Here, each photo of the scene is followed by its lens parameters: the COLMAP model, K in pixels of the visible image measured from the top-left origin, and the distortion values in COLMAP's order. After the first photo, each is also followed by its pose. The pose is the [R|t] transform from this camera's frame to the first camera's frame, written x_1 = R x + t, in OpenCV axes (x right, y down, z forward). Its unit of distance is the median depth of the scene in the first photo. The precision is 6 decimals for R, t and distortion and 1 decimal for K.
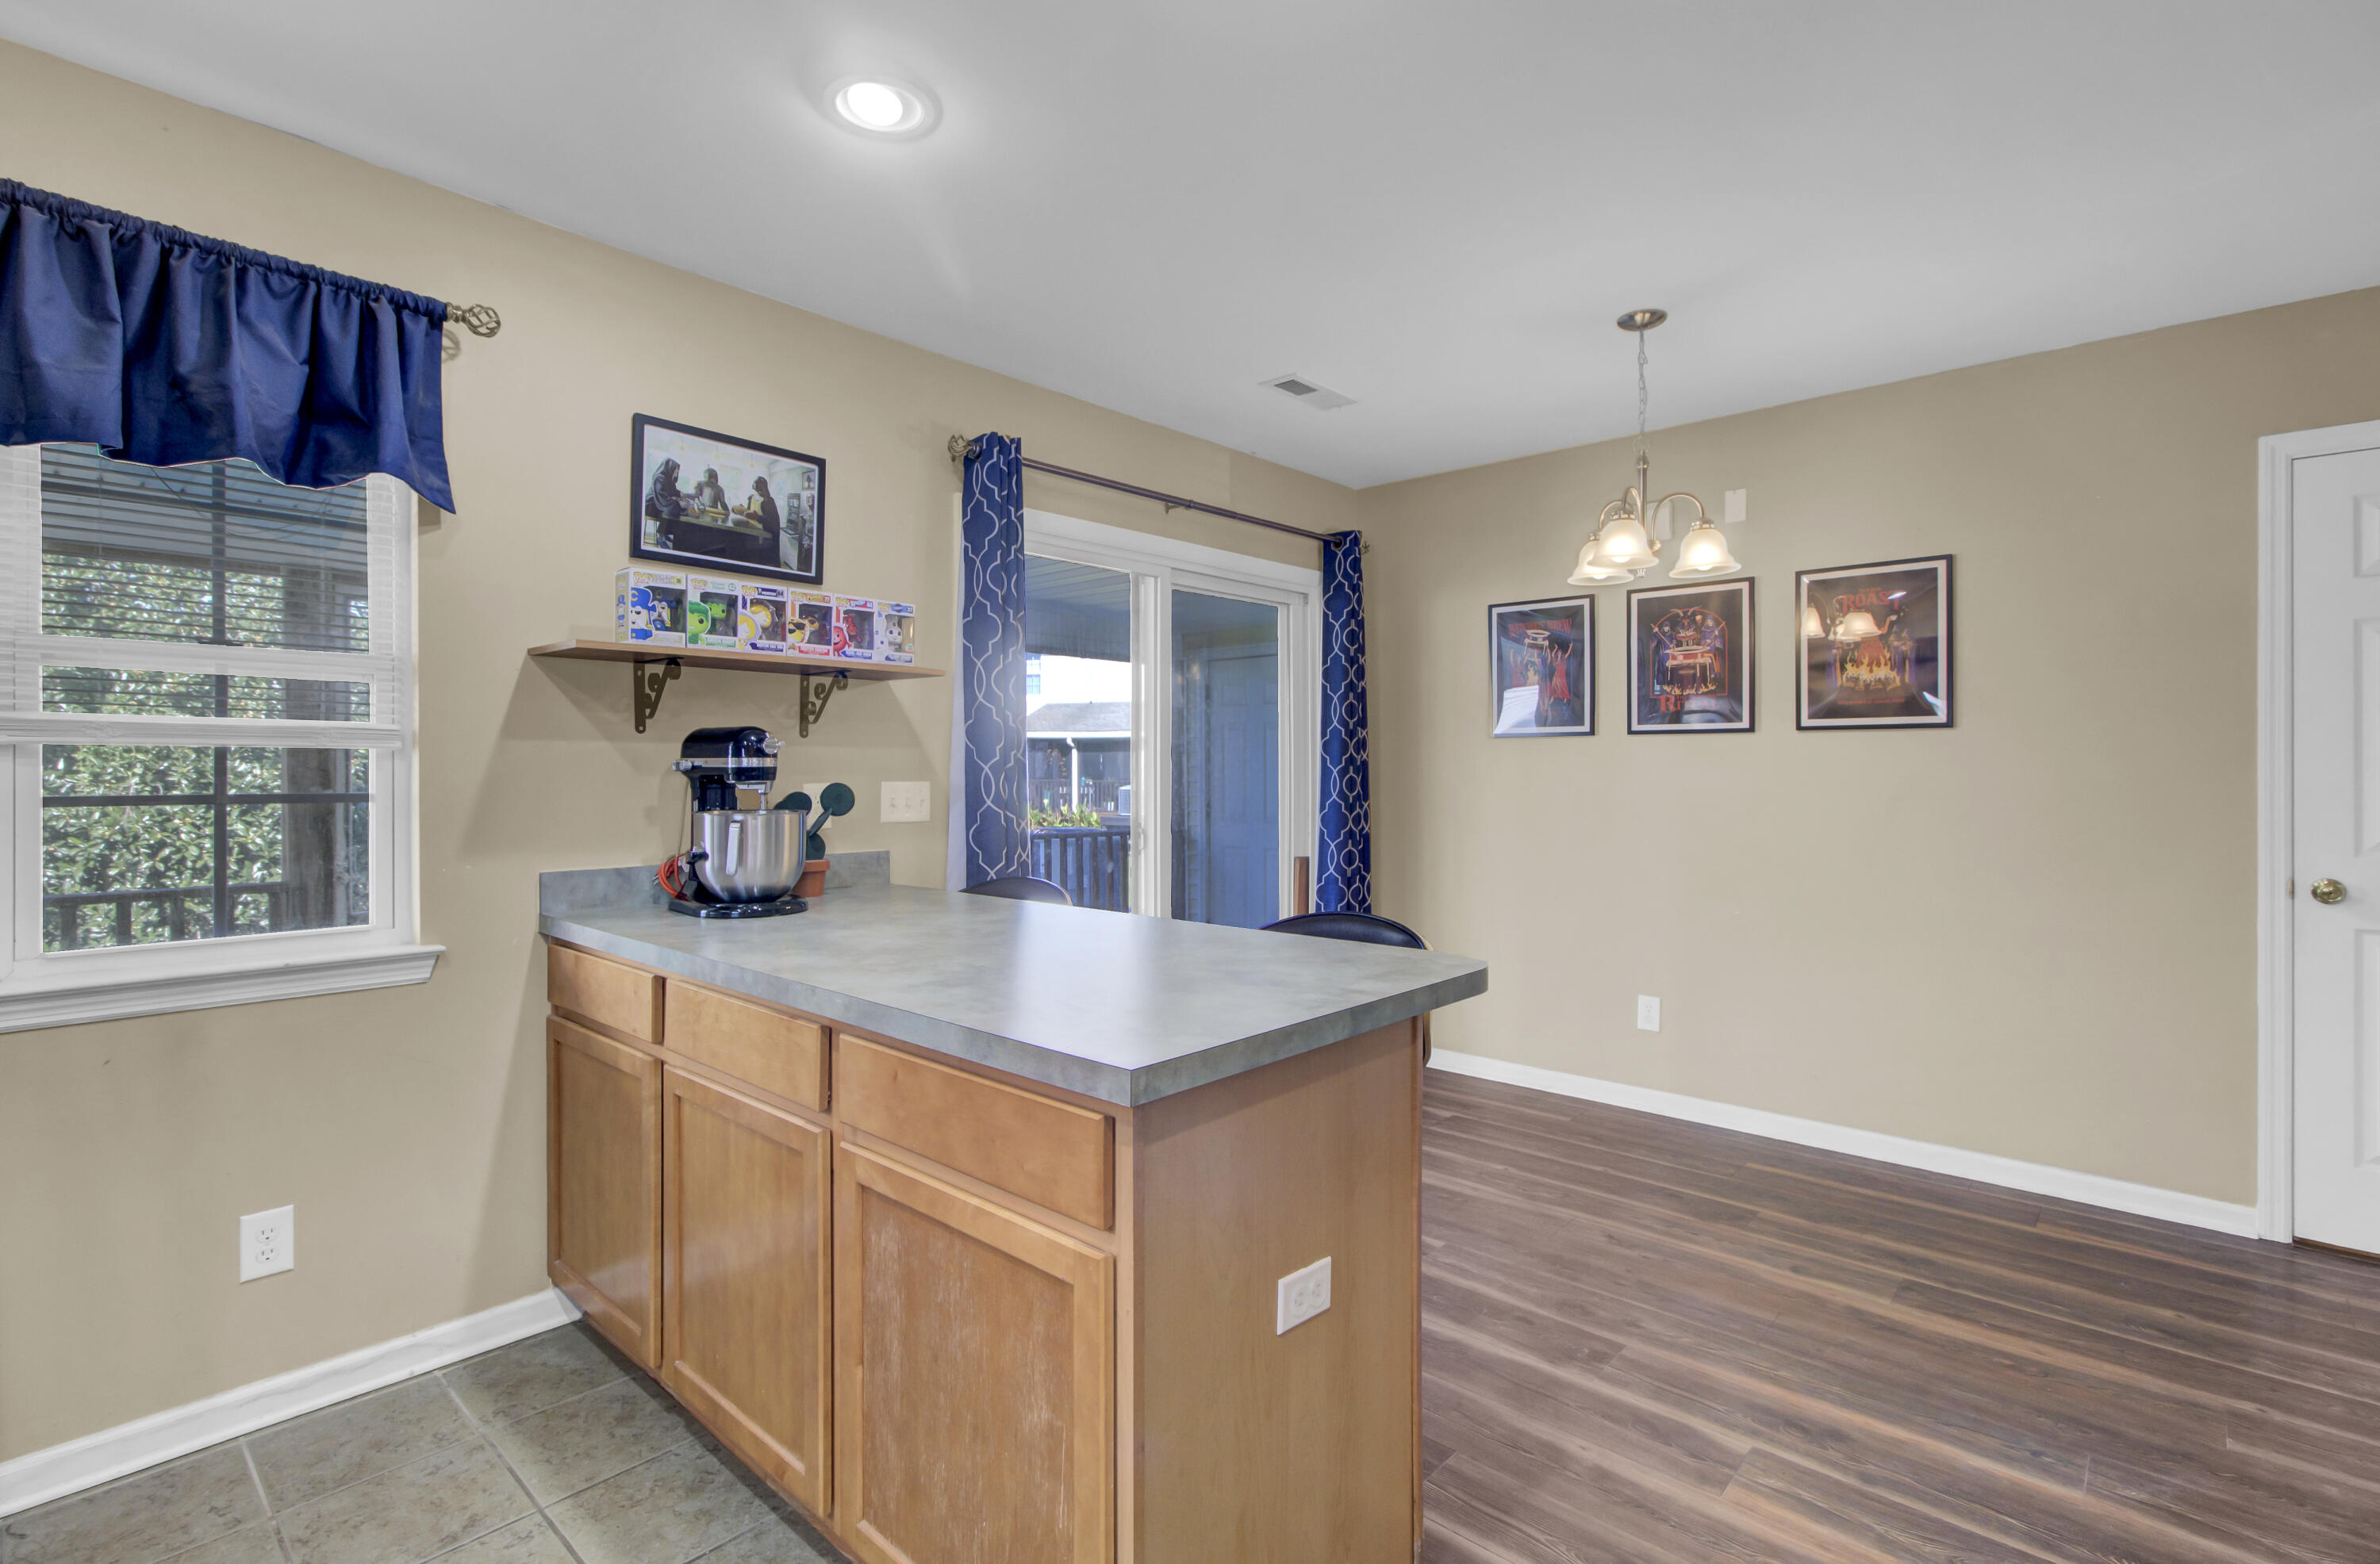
lens RADIAL K [[1084.1, 0, 1187.4], [0, 1084.1, 781.6], [0, 0, 1]] dist [-0.009415, 0.007412]
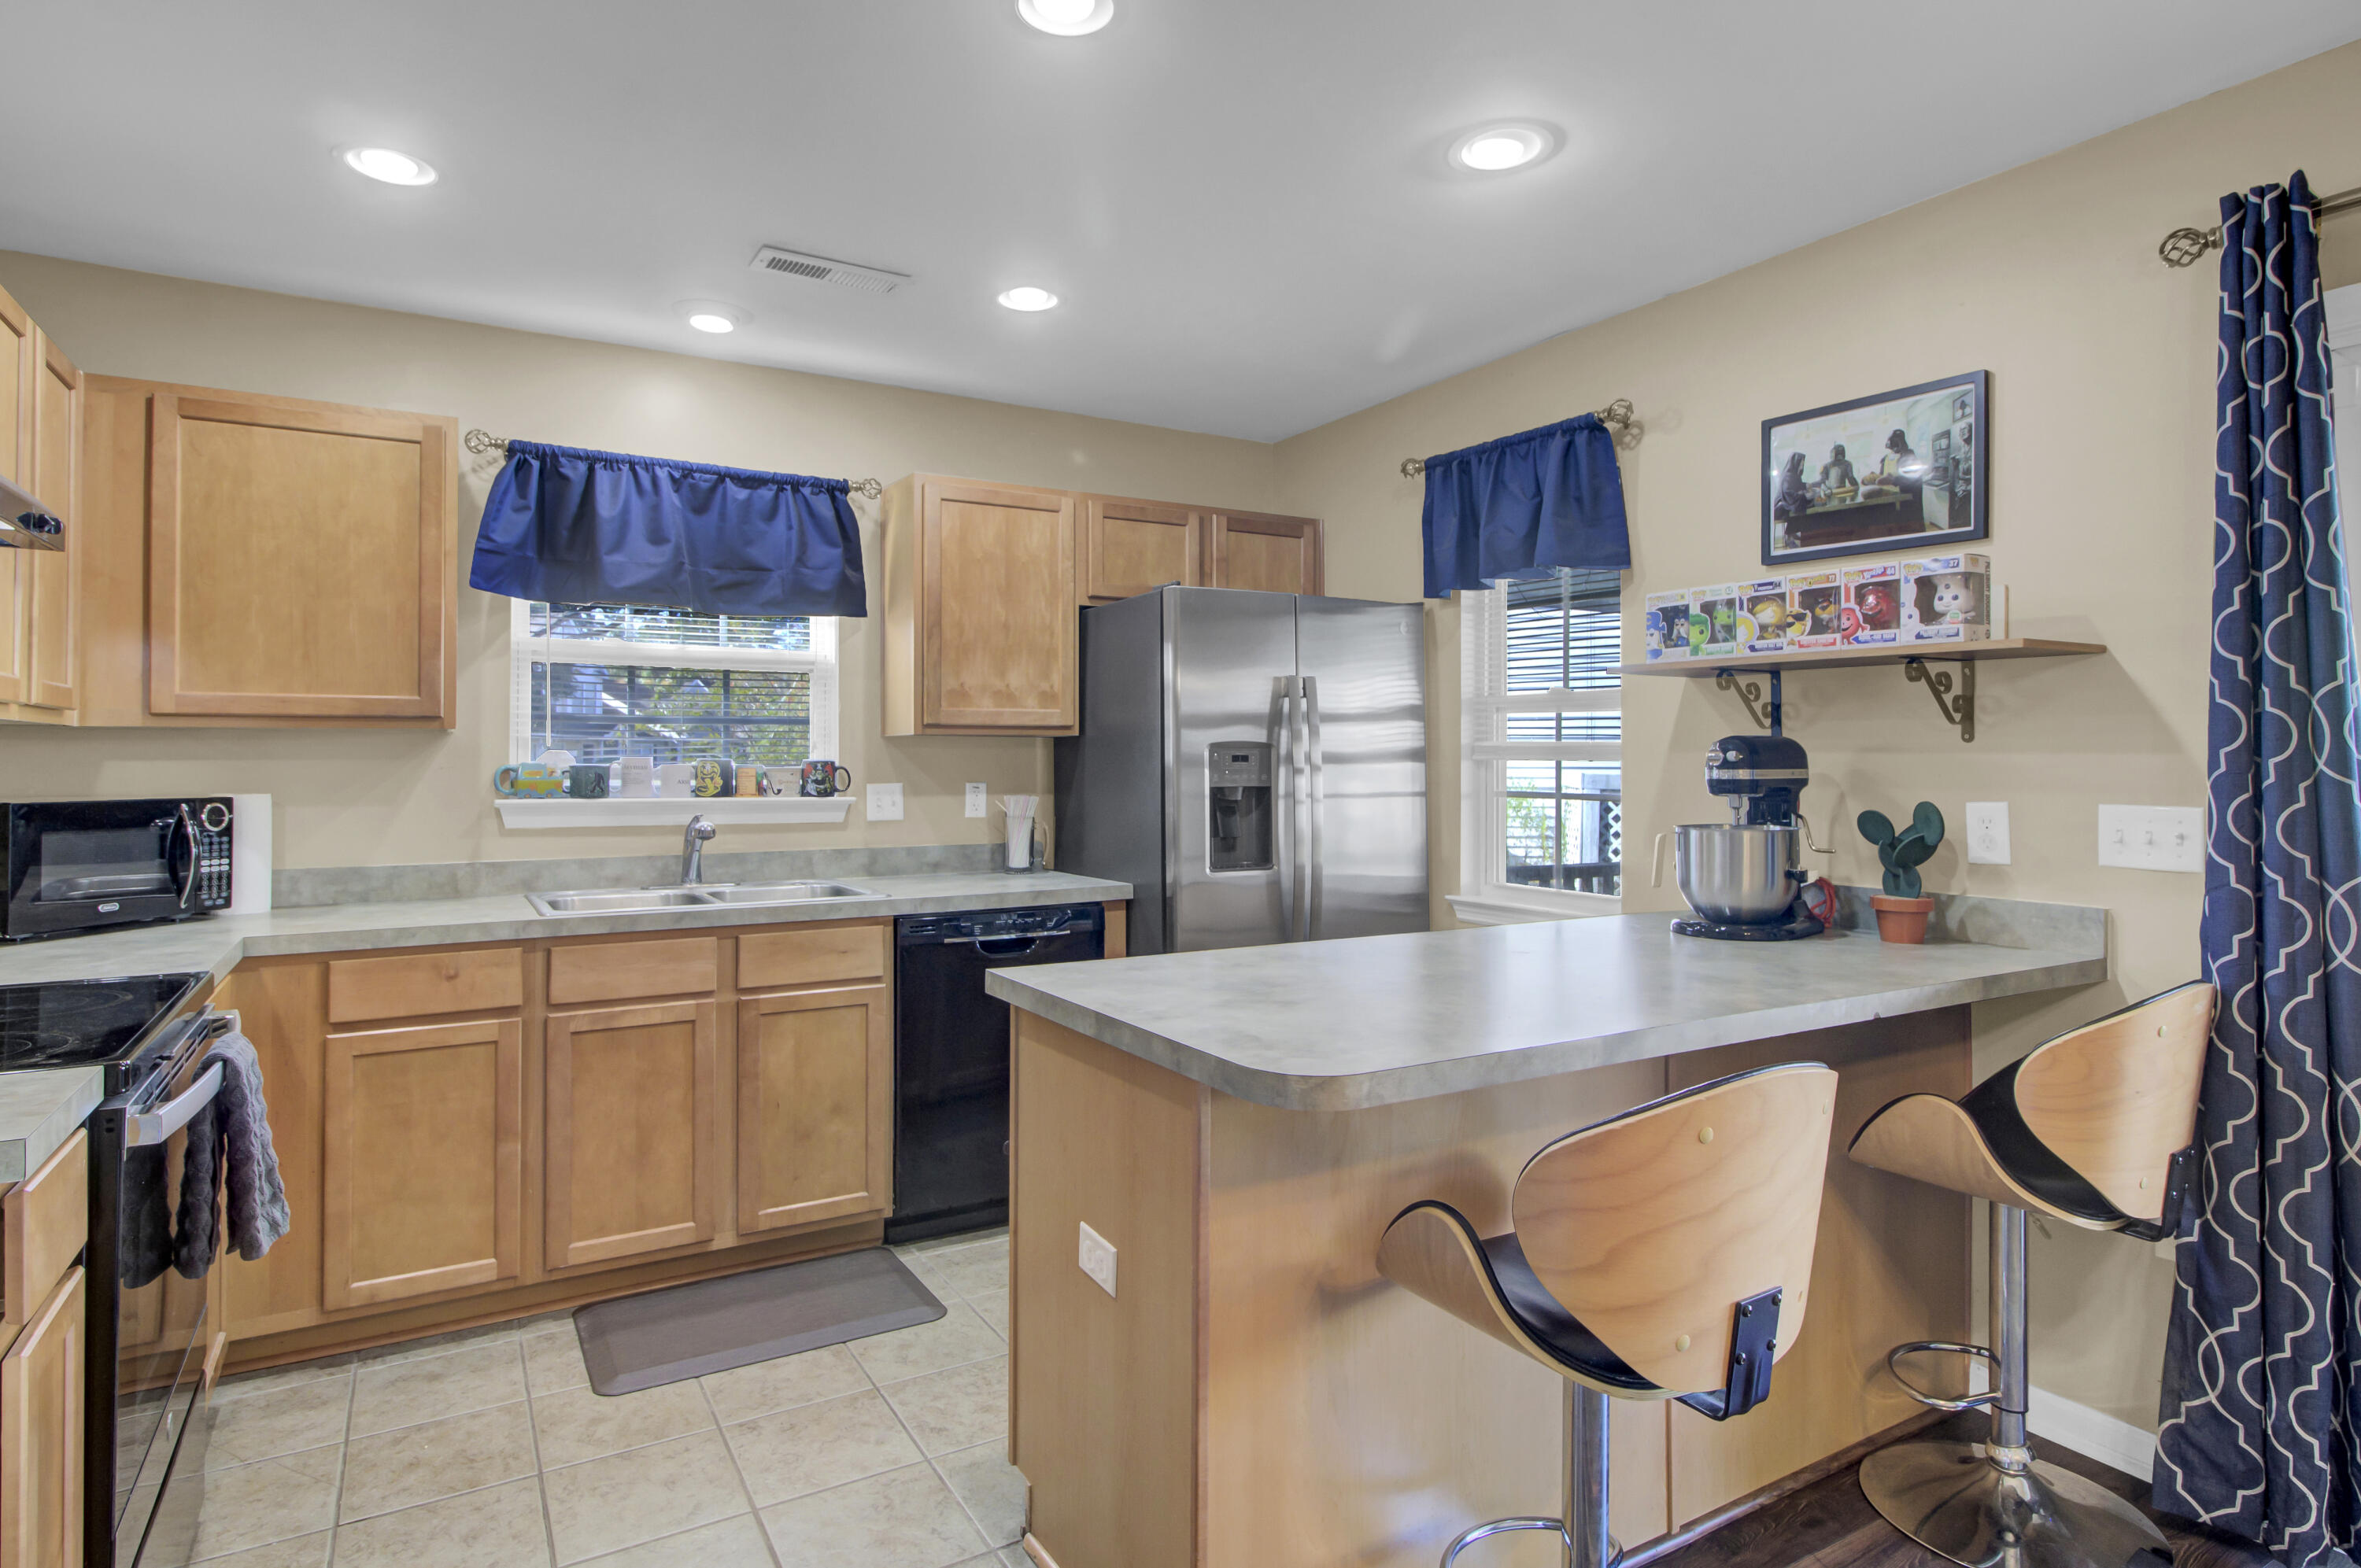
lens RADIAL K [[1277.0, 0, 1180.0], [0, 1277.0, 767.3], [0, 0, 1]] dist [0.002722, 0.000512]
pose [[-0.288418, 0.007836, -0.957473, 0.738179], [-0.014987, 0.999807, 0.012697, -0.028490], [0.957387, 0.018012, -0.288245, 0.797180]]
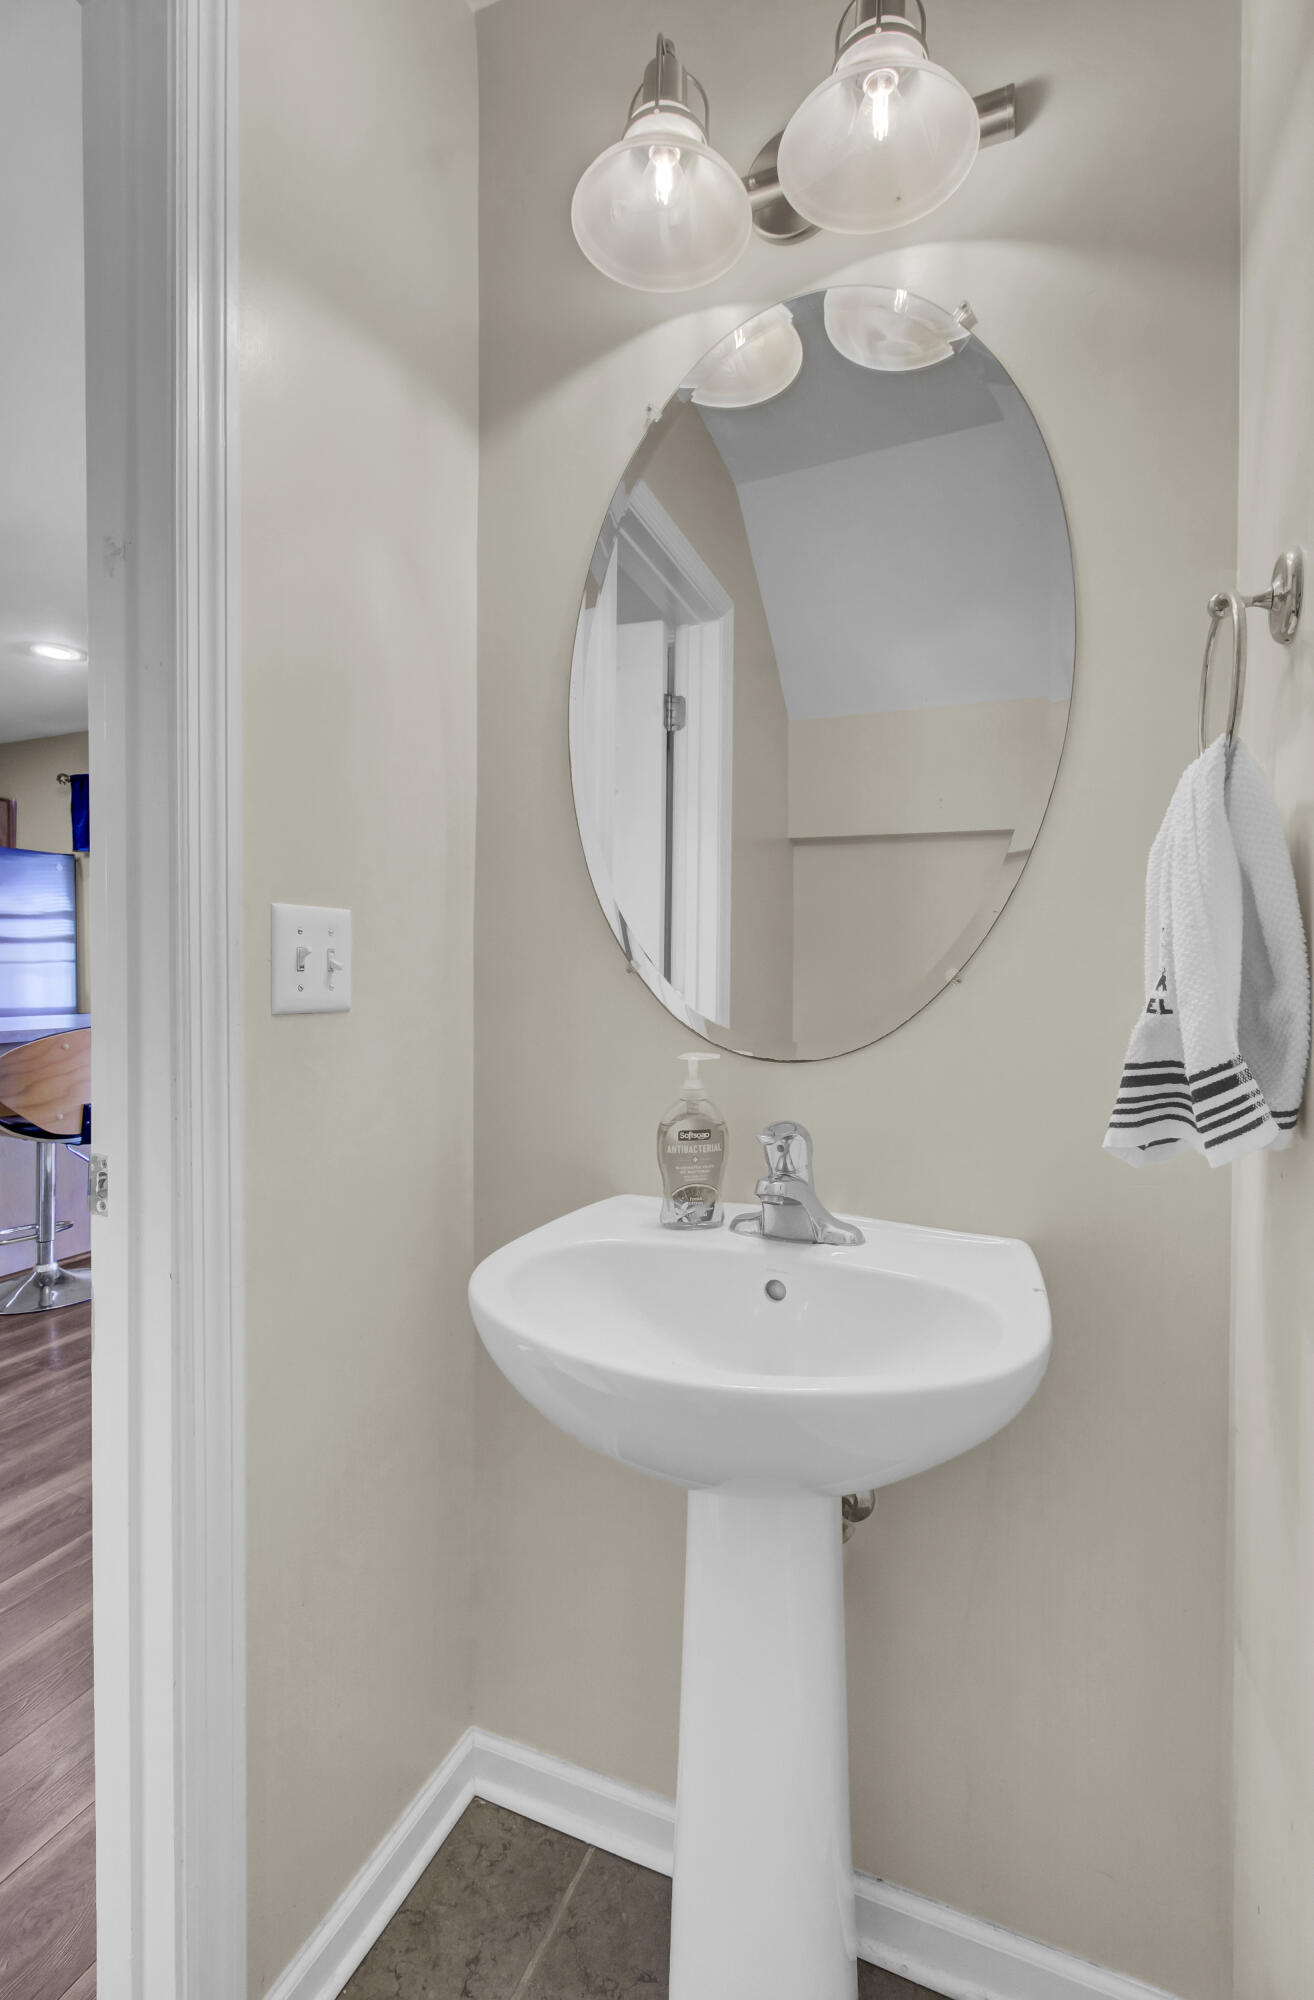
lens RADIAL K [[911.1, 0, 649.8], [0, 911.1, 986.4], [0, 0, 1]] dist [-0.009415, 0.007412]
pose [[0.341865, 0.031889, -0.939208, 1.437743], [-0.011689, 0.999491, 0.029681, 0.000213], [0.939676, 0.000831, 0.342063, 1.120148]]
